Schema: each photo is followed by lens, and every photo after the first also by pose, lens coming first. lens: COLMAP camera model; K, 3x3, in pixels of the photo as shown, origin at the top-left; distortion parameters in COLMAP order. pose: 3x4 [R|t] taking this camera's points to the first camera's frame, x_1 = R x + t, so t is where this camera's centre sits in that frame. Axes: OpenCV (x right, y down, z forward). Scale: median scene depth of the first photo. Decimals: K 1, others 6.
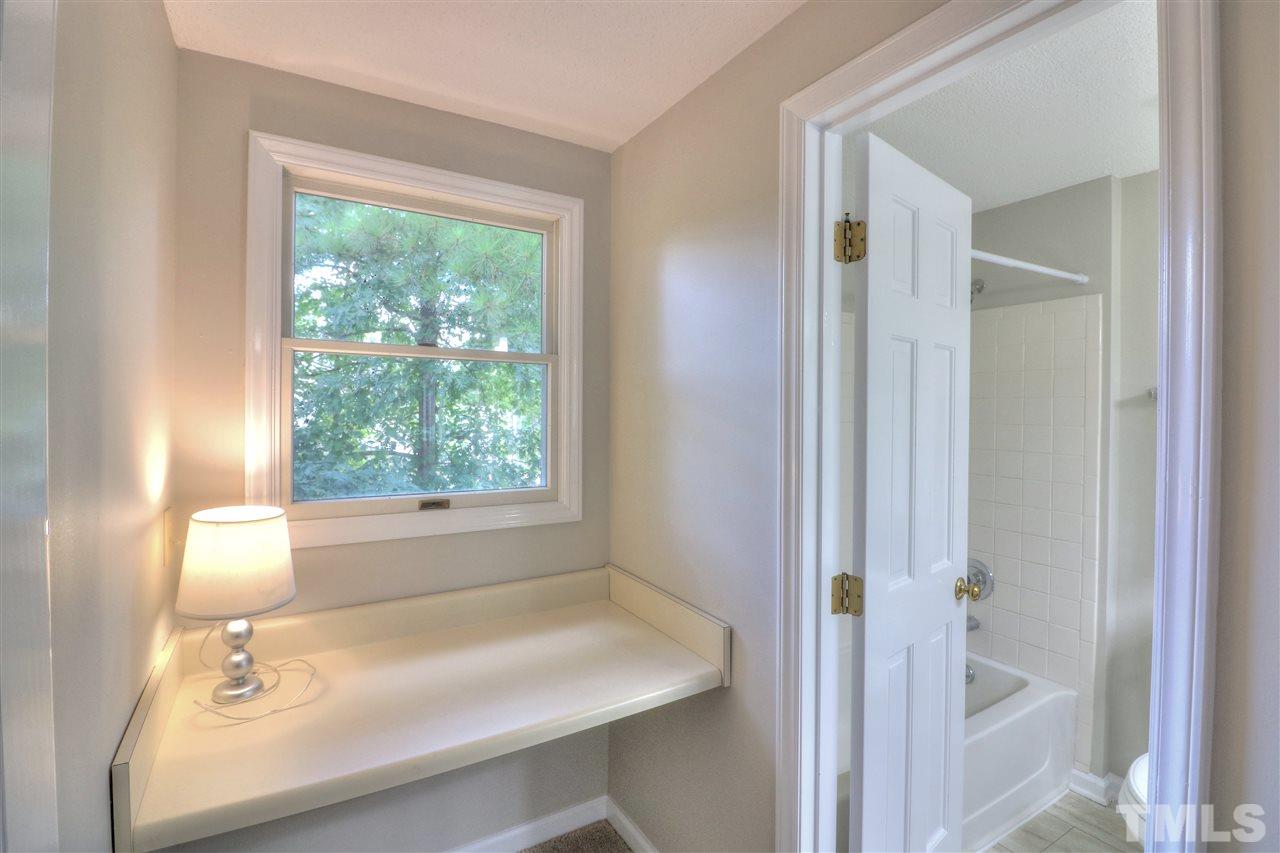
lens RADIAL K [[593.7, 0, 644.0], [0, 593.7, 419.0], [0, 0, 1]] dist [-0.018175, -0.000005]
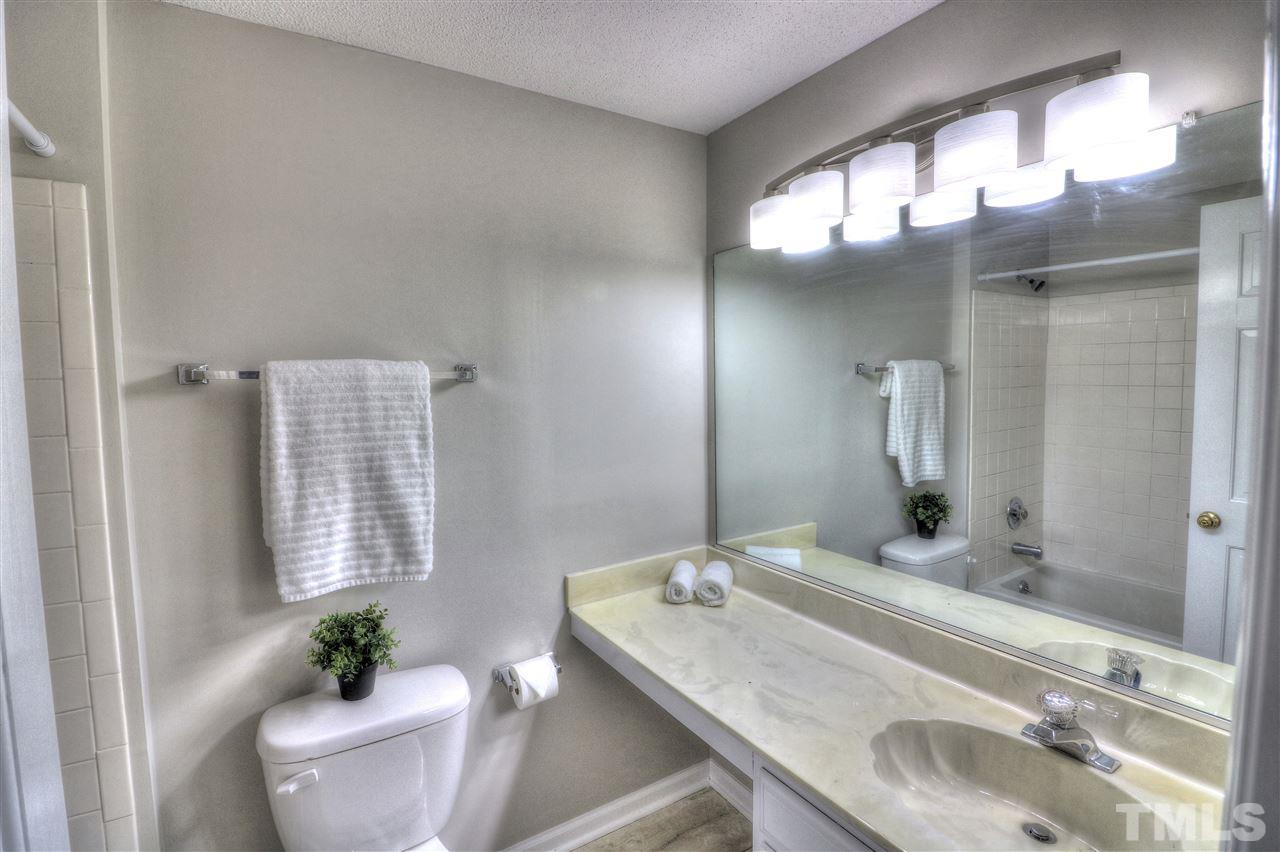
lens RADIAL K [[593.7, 0, 644.0], [0, 593.7, 418.5], [0, 0, 1]] dist [-0.018175, -0.000005]
pose [[0.157838, -0.068343, 0.985097, 0.311320], [0.029254, 0.997488, 0.064516, -0.022053], [-0.987032, 0.018635, 0.159441, 0.401755]]
